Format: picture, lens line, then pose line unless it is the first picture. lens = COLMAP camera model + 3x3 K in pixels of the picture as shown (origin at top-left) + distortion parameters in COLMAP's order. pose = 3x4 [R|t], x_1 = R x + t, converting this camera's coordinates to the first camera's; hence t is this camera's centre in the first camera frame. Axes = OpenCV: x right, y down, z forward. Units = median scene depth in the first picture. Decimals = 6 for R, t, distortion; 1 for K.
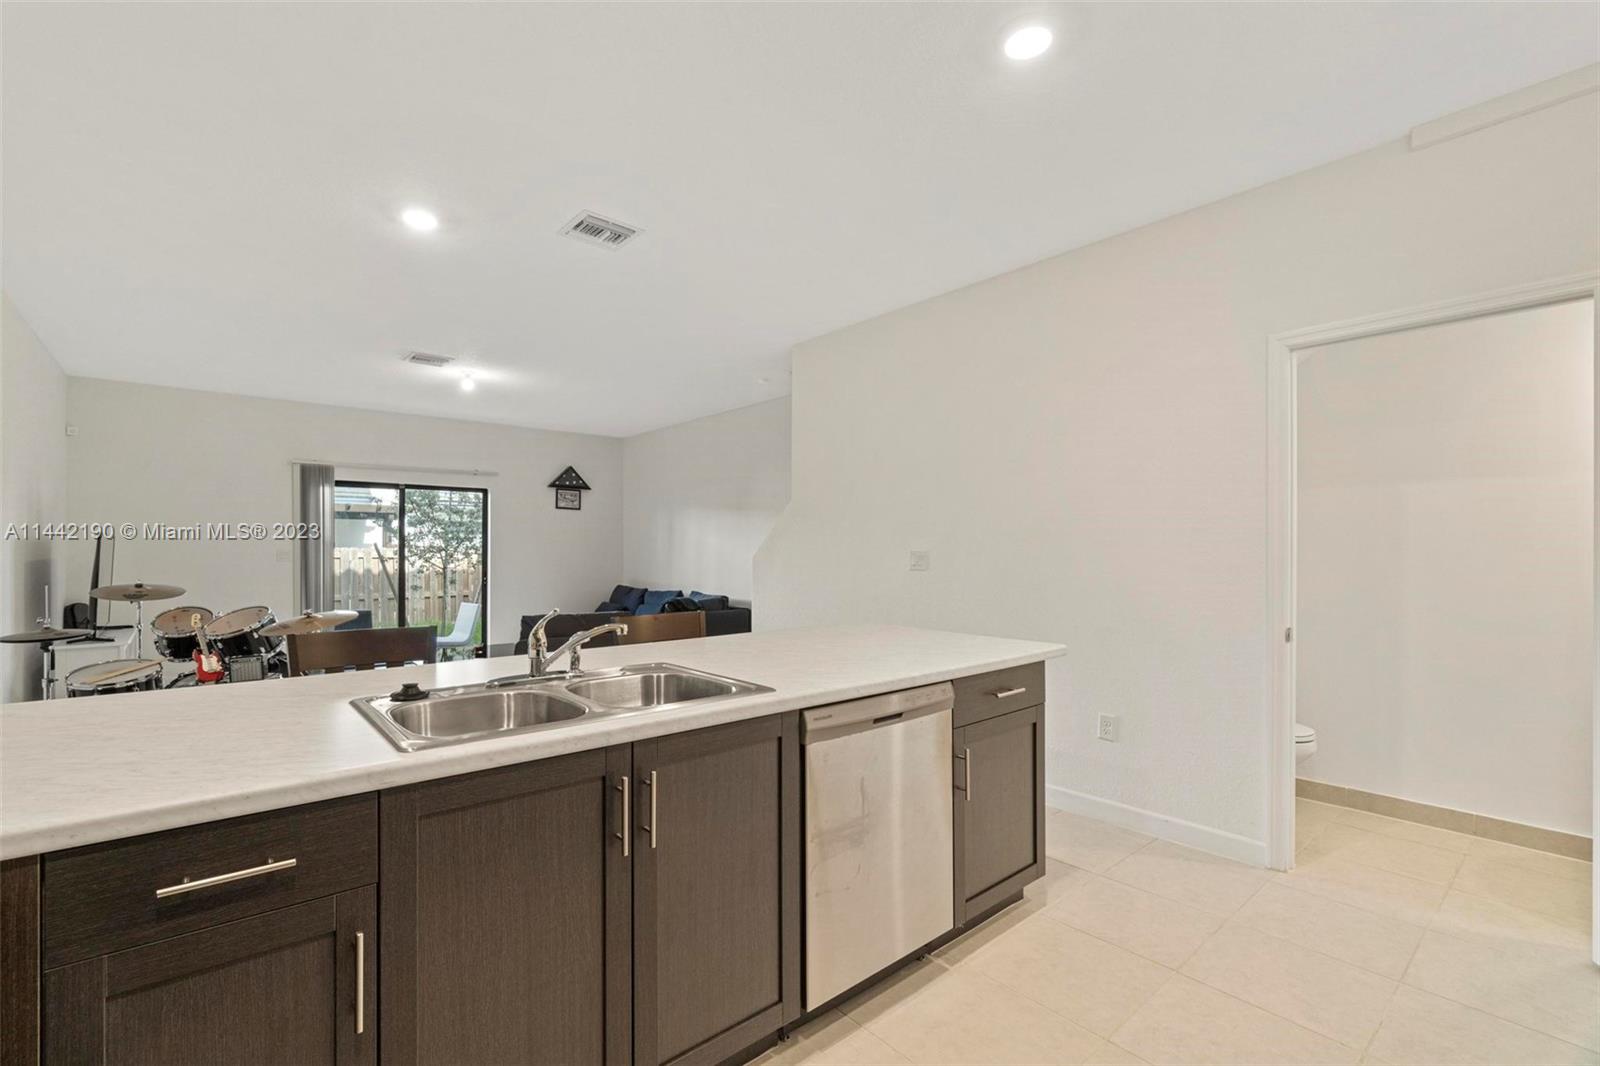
lens RADIAL K [[692.7, 0, 776.0], [0, 692.7, 553.4], [0, 0, 1]] dist [-0.001136, 0.001302]
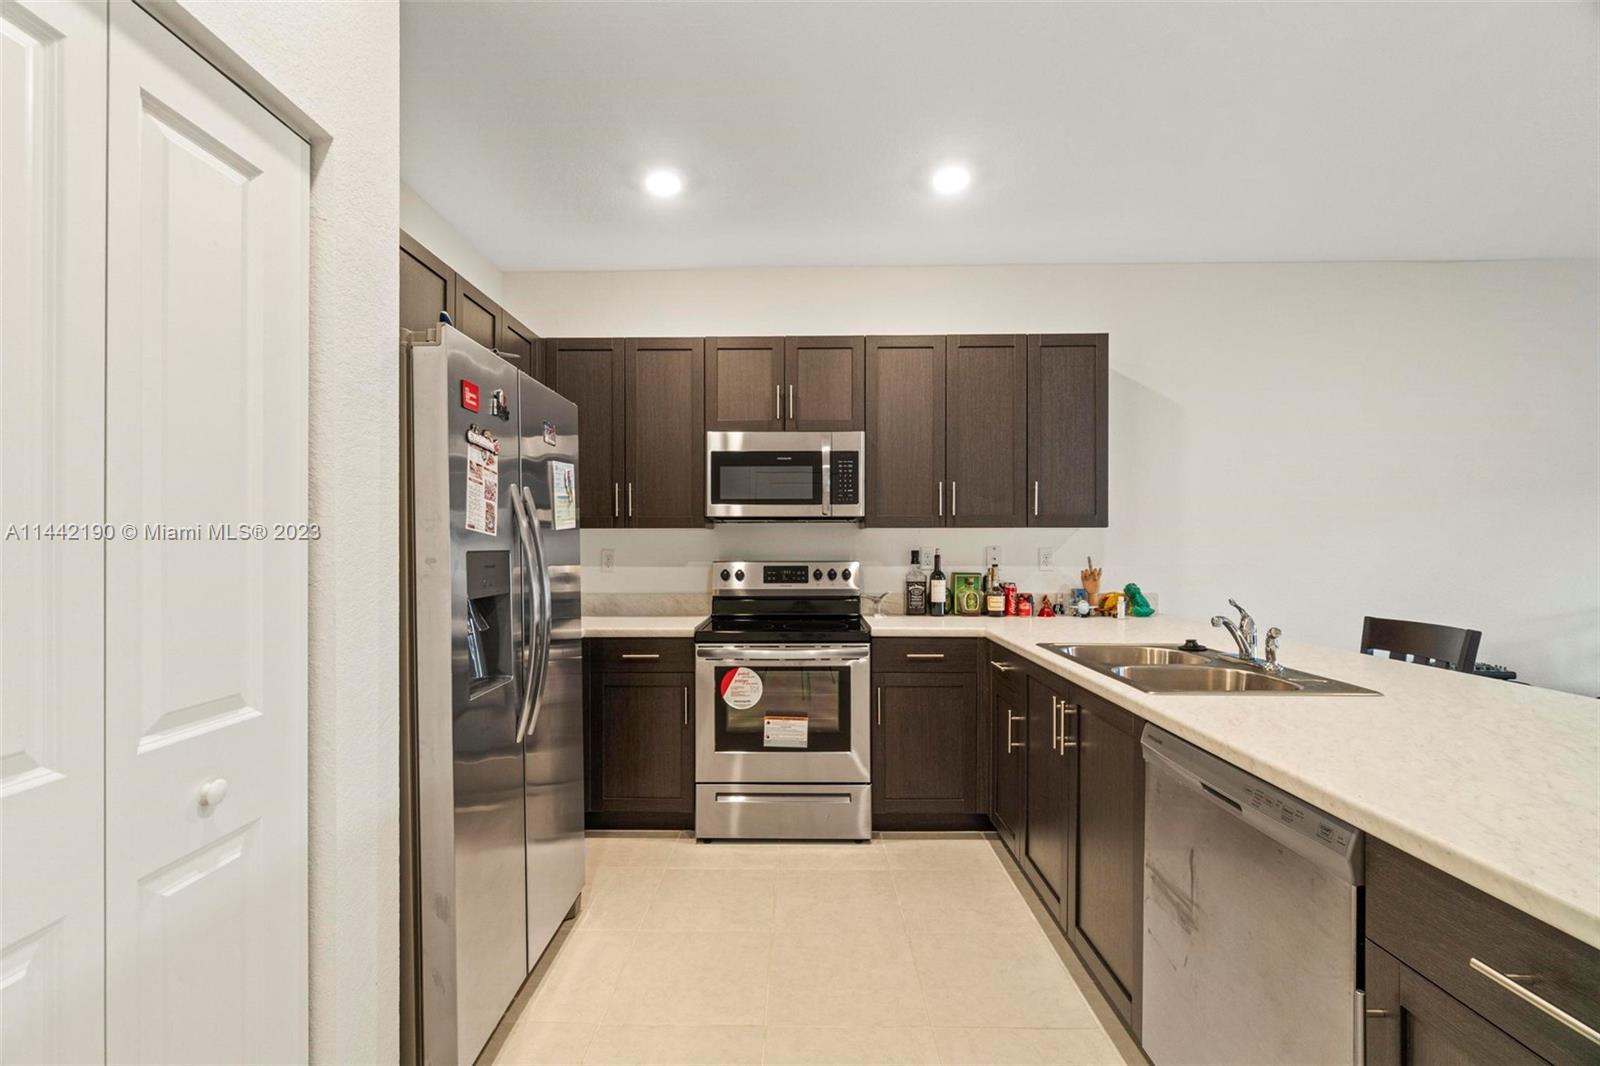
lens RADIAL K [[692.7, 0, 795.8], [0, 692.7, 543.1], [0, 0, 1]] dist [-0.001136, 0.001302]
pose [[-0.646777, -0.000250, -0.762679, 0.233081], [-0.000521, 1.000000, 0.000114, -0.002558], [0.762679, 0.000471, -0.646777, 0.274853]]
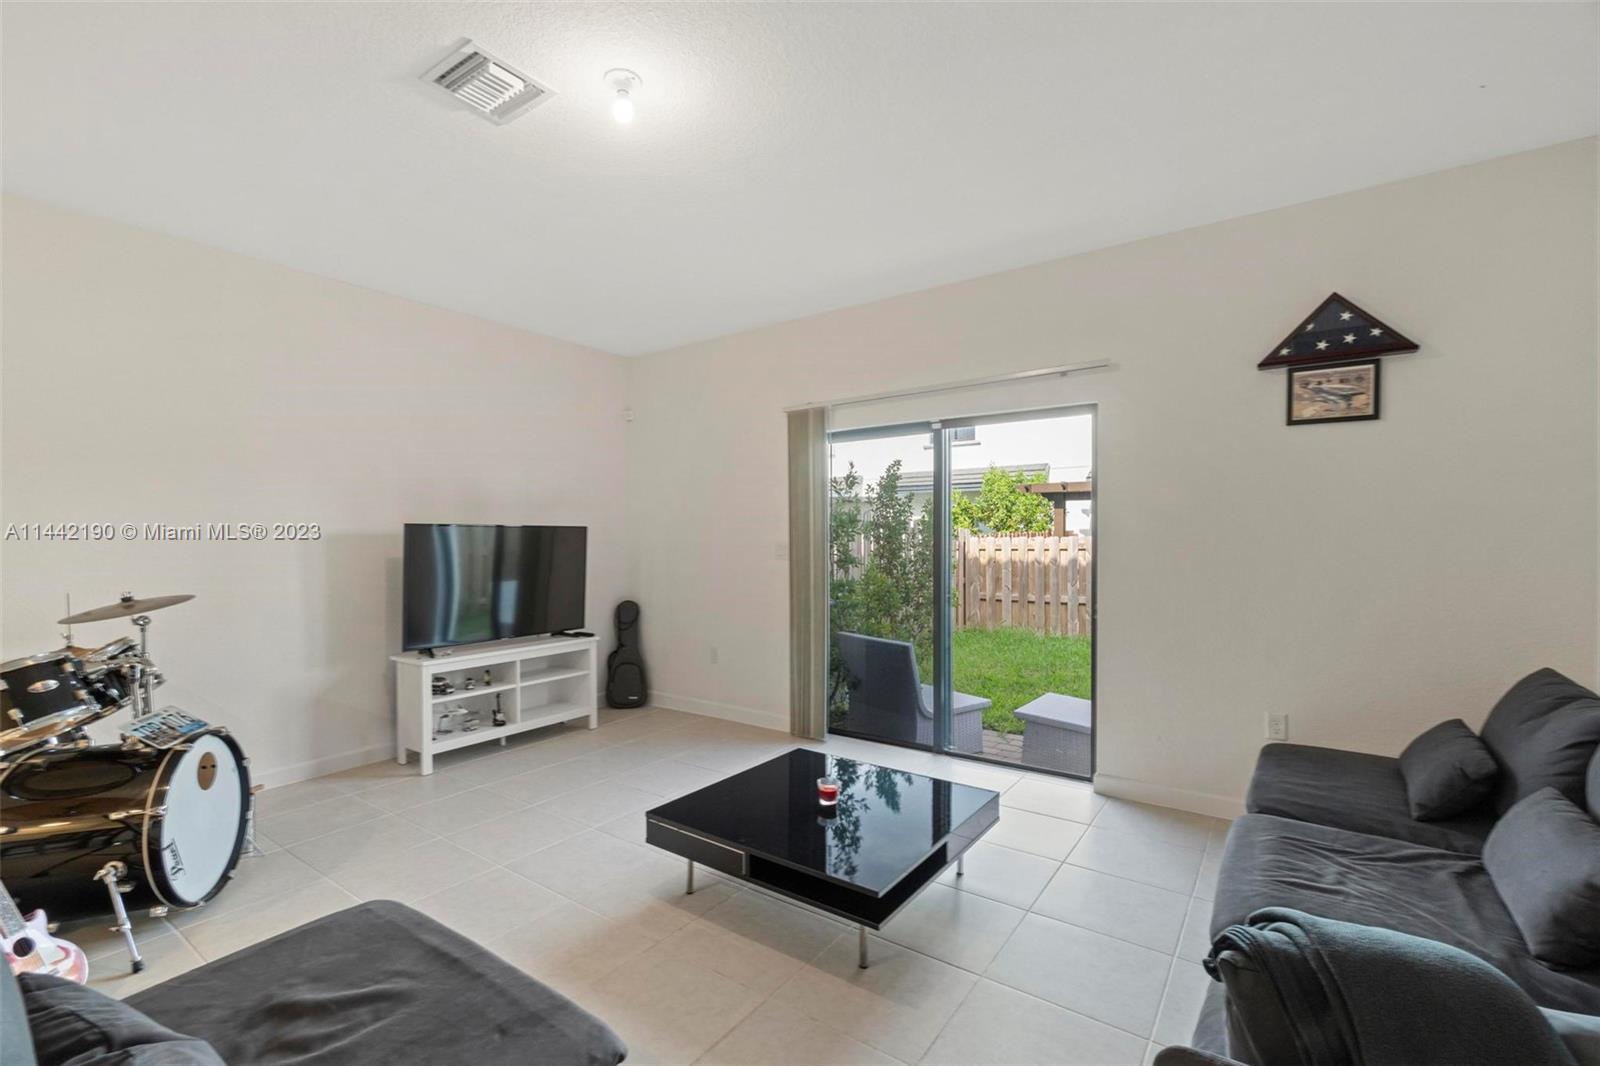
lens RADIAL K [[692.7, 0, 799.4], [0, 692.7, 535.8], [0, 0, 1]] dist [-0.001136, 0.001302]
pose [[0.251271, -0.004576, -0.967906, -0.042472], [-0.001531, 0.999986, -0.005125, -0.007066], [0.967916, 0.002770, 0.251261, 0.763978]]
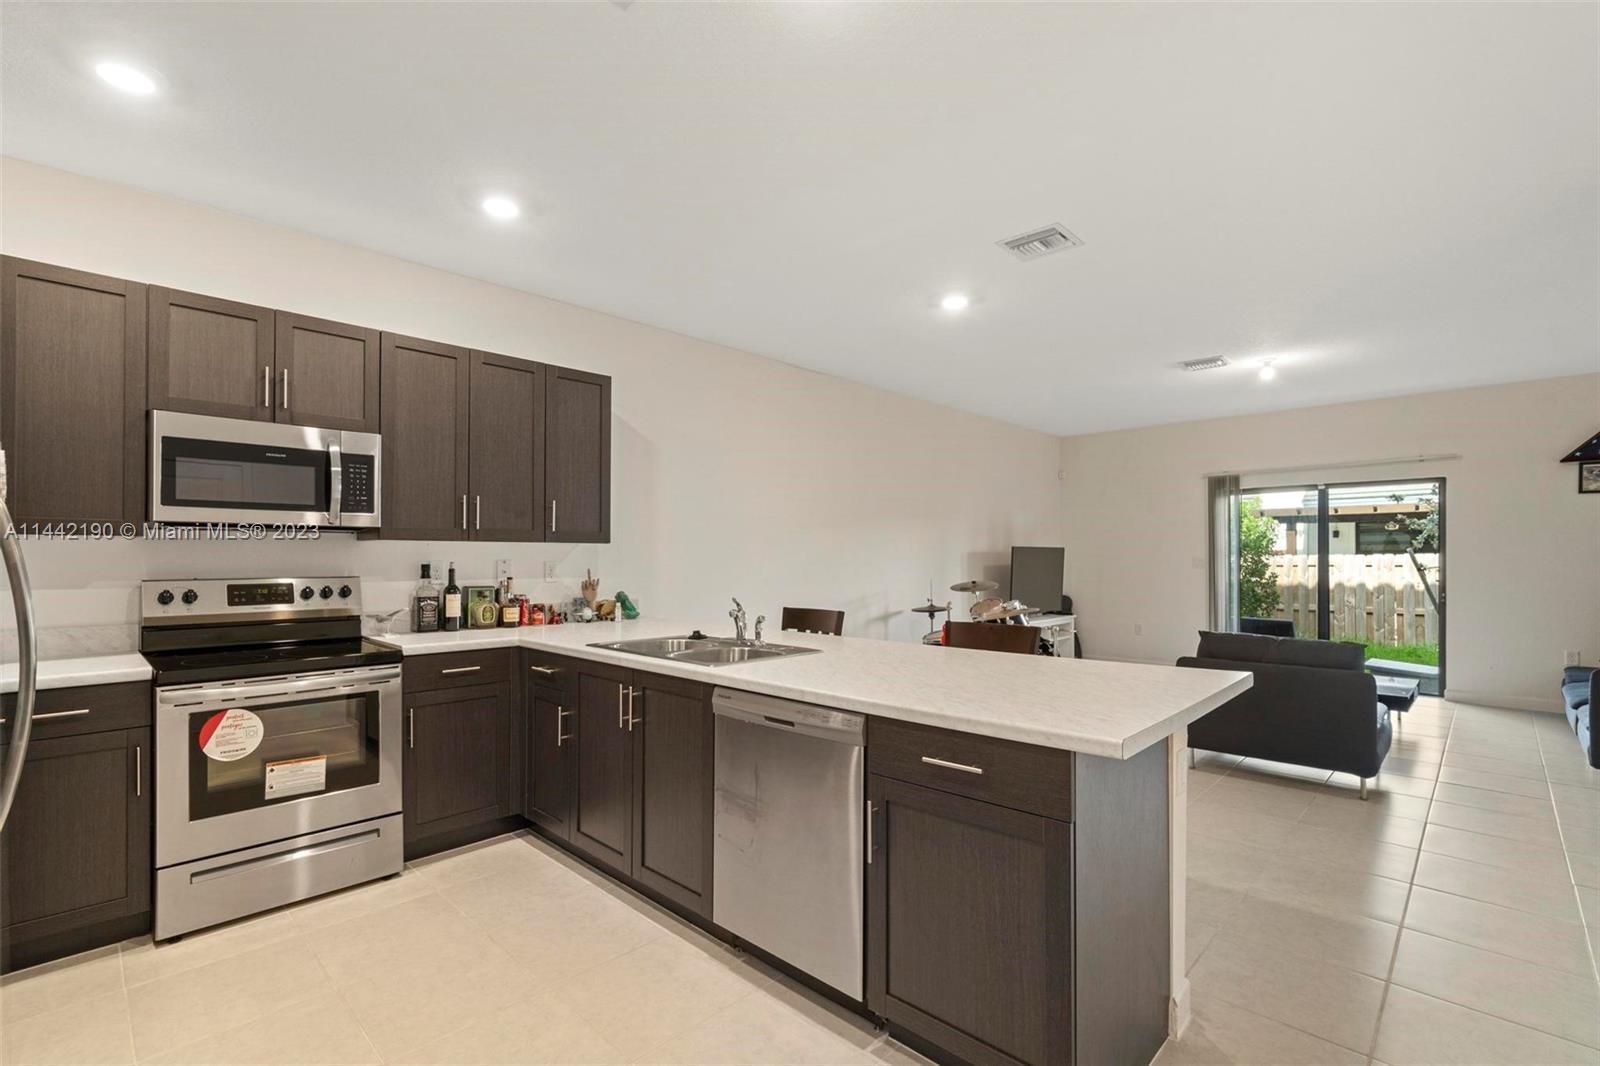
lens RADIAL K [[715.8, 0, 794.4], [0, 715.8, 551.3], [0, 0, 1]] dist [-0.000804, -0.000571]
pose [[0.110170, -0.007869, -0.993882, 0.305903], [-0.003472, 0.999960, -0.008302, -0.002825], [0.993907, 0.004365, 0.110139, 0.221024]]
